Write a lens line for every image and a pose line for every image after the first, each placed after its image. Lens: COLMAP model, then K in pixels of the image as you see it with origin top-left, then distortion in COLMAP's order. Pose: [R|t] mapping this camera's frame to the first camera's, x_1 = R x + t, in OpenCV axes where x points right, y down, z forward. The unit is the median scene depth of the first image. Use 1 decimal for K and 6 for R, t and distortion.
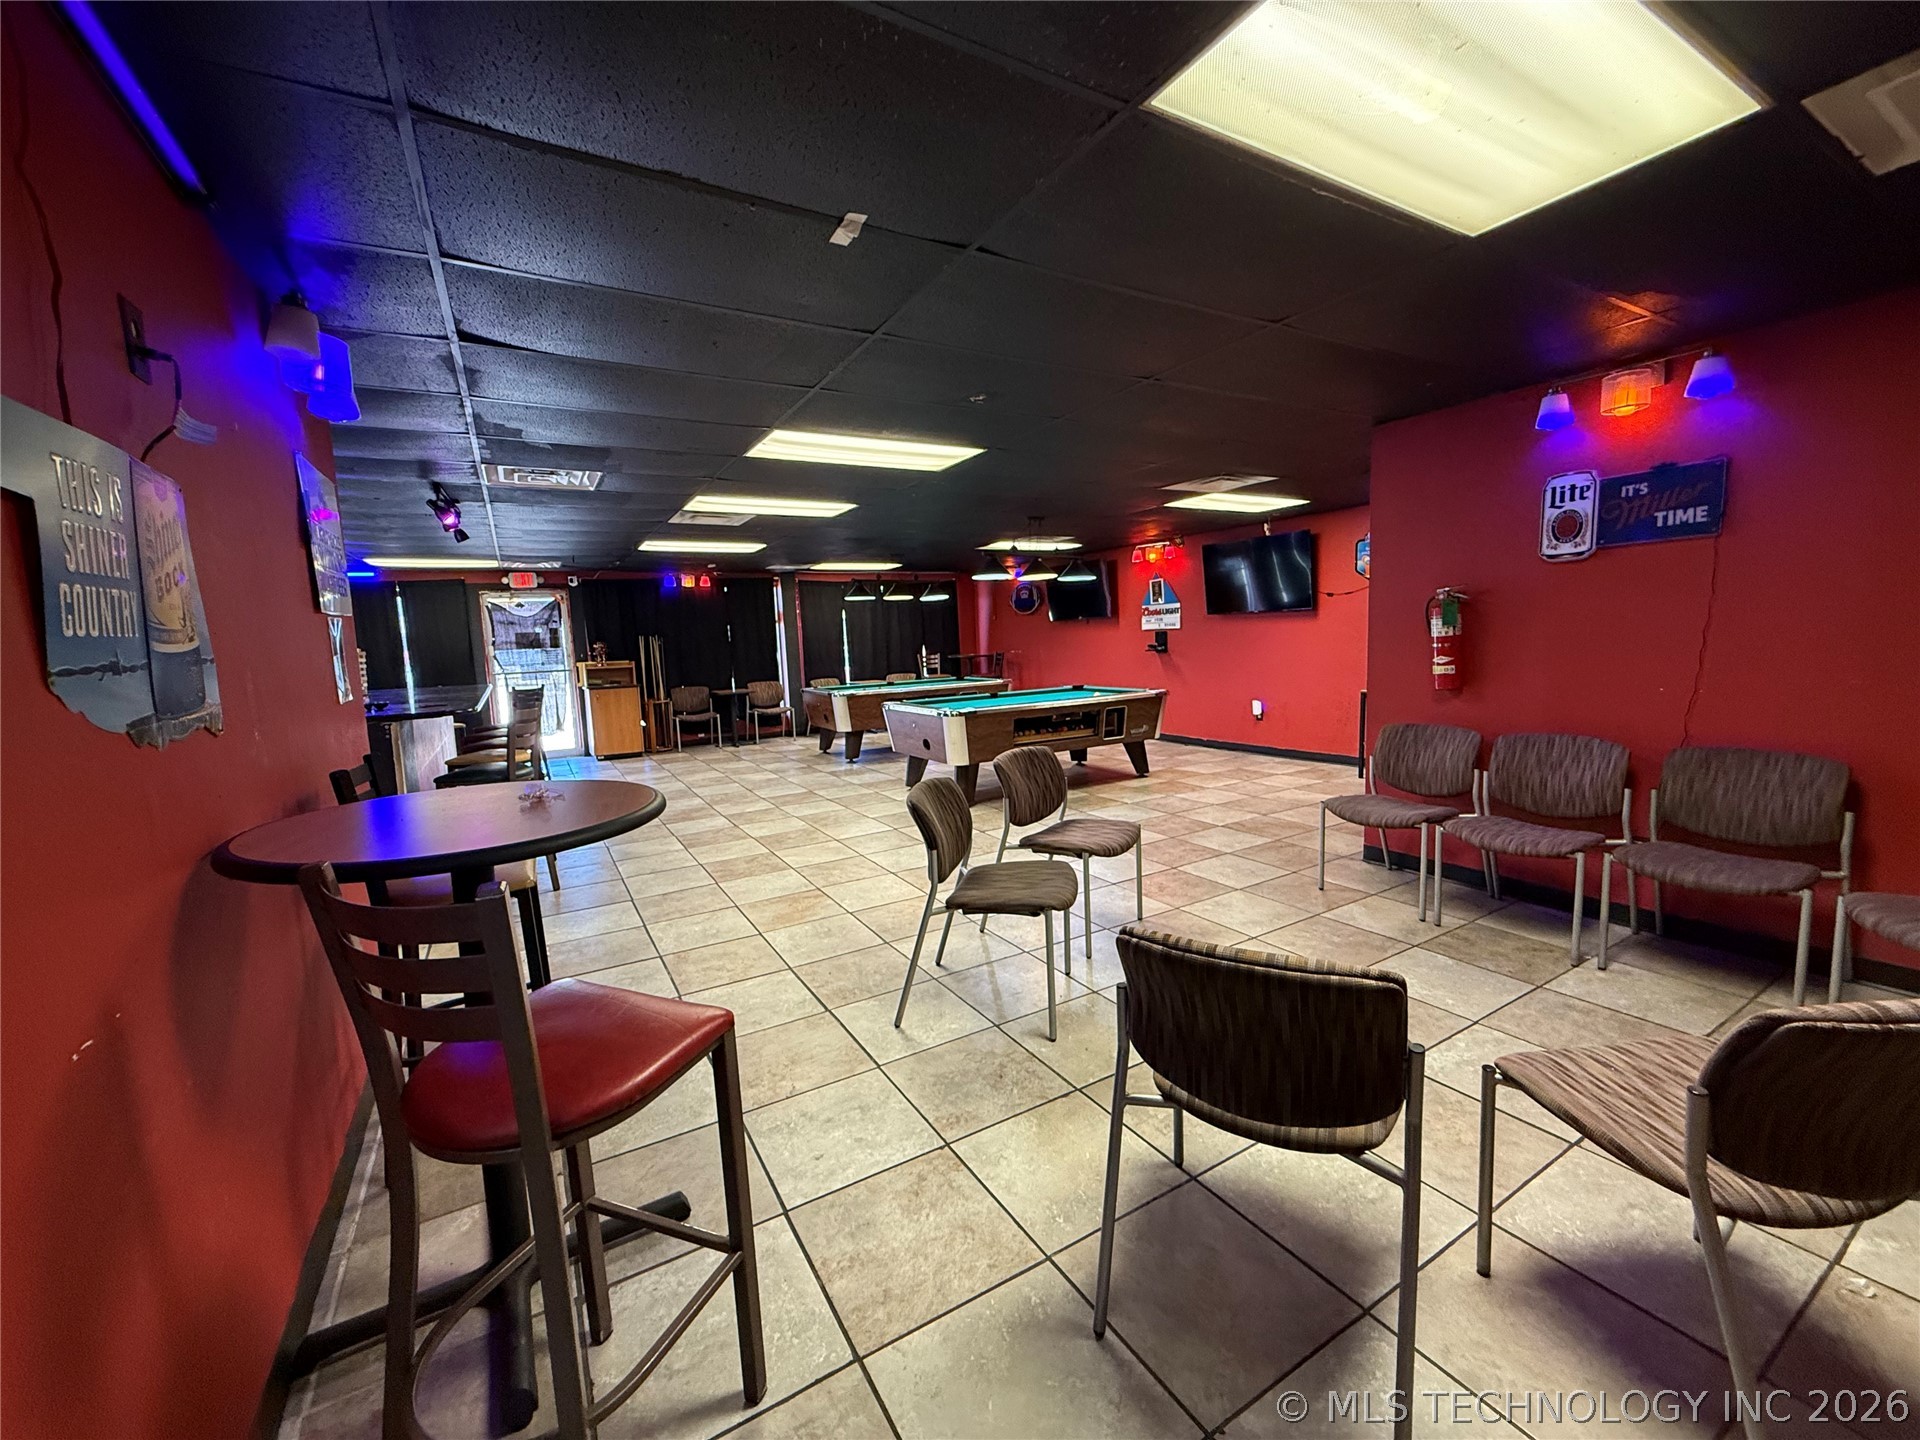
lens RADIAL K [[764.5, 0, 954.4], [0, 764.5, 726.3], [0, 0, 1]] dist [0.009005, -0.000156]
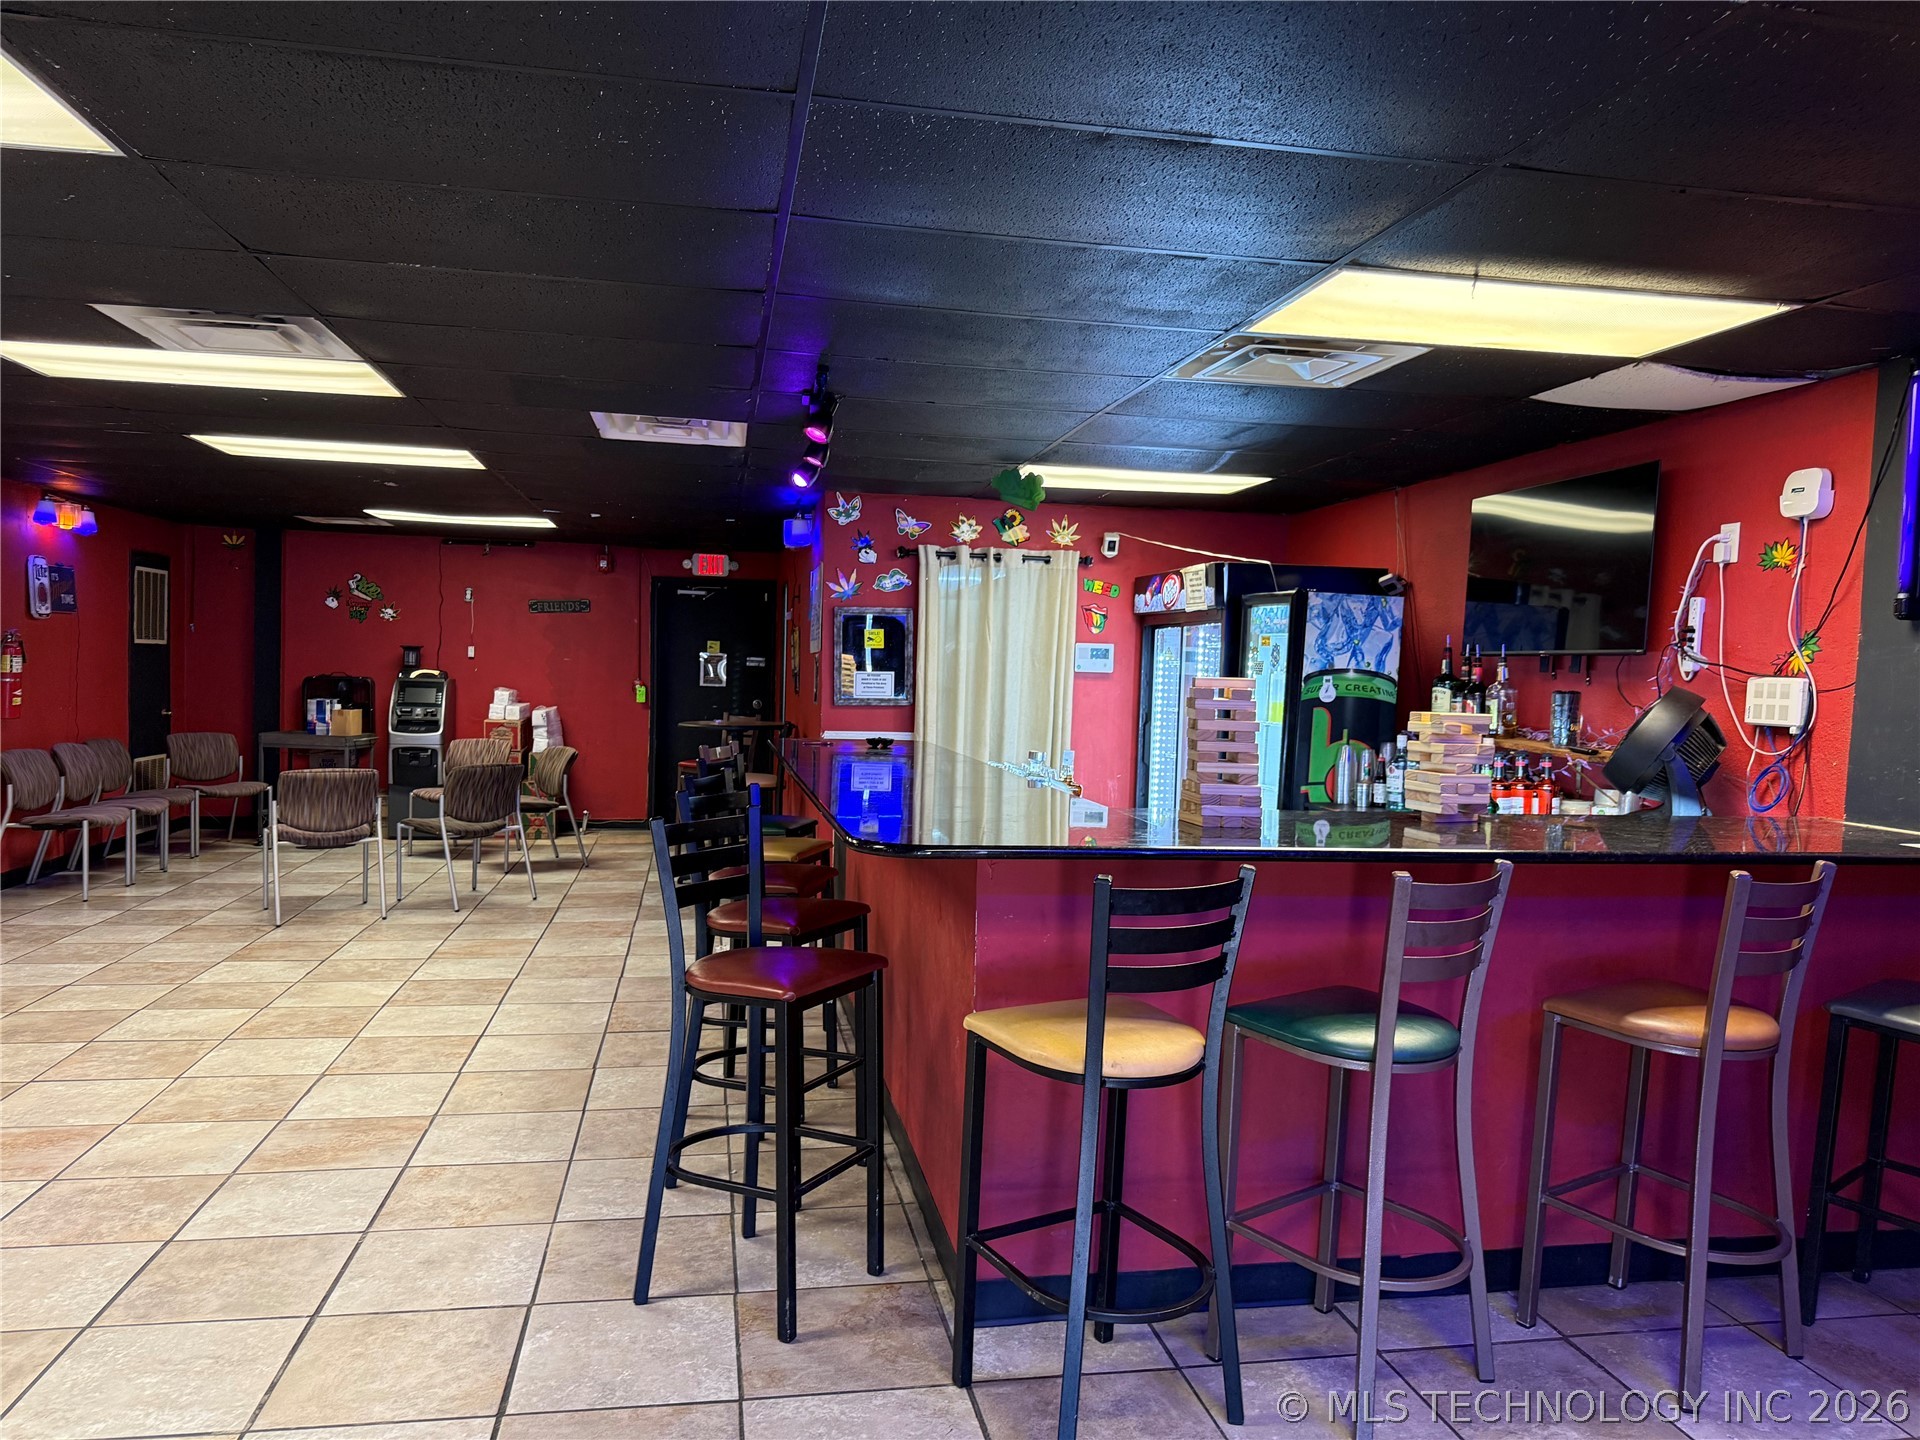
lens RADIAL K [[1338.6, 0, 954.2], [0, 1338.6, 734.9], [0, 0, 1]] dist [0.107982, -0.145100]
pose [[-0.942096, -0.003332, 0.335326, -1.340308], [0.049141, 0.987784, 0.147876, -0.247927], [-0.331723, 0.155792, -0.930424, 2.360701]]
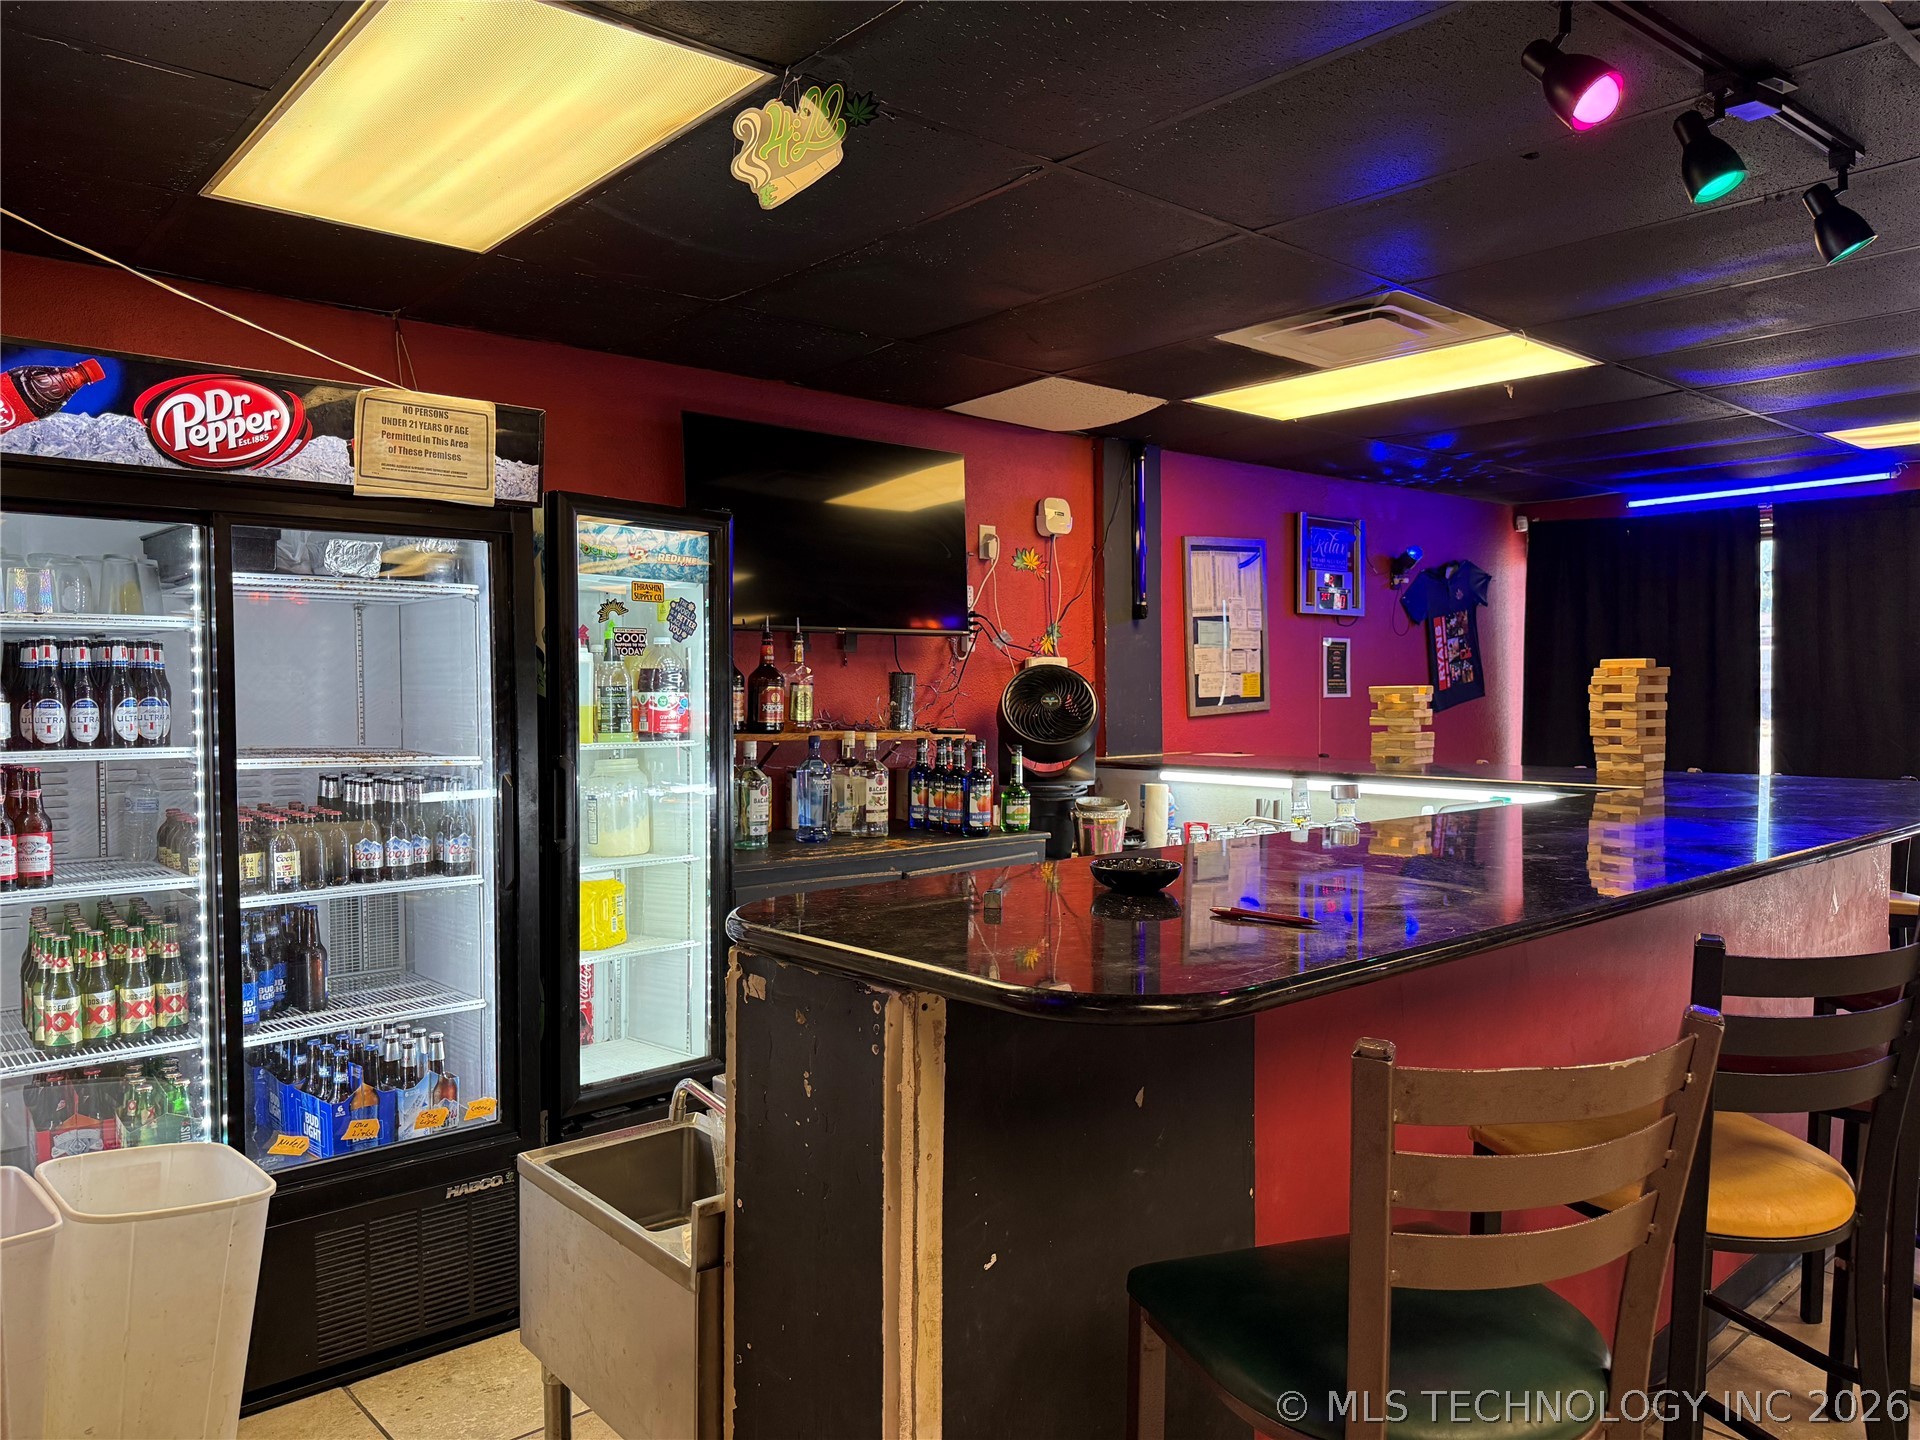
lens RADIAL K [[1342.3, 0, 978.7], [0, 1342.3, 741.9], [0, 0, 1]] dist [0.105981, -0.143774]
pose [[0.205190, 0.082054, -0.975277, -0.316626], [-0.120547, 0.991011, 0.058016, -0.093485], [0.971270, 0.105662, 0.213237, 0.857001]]
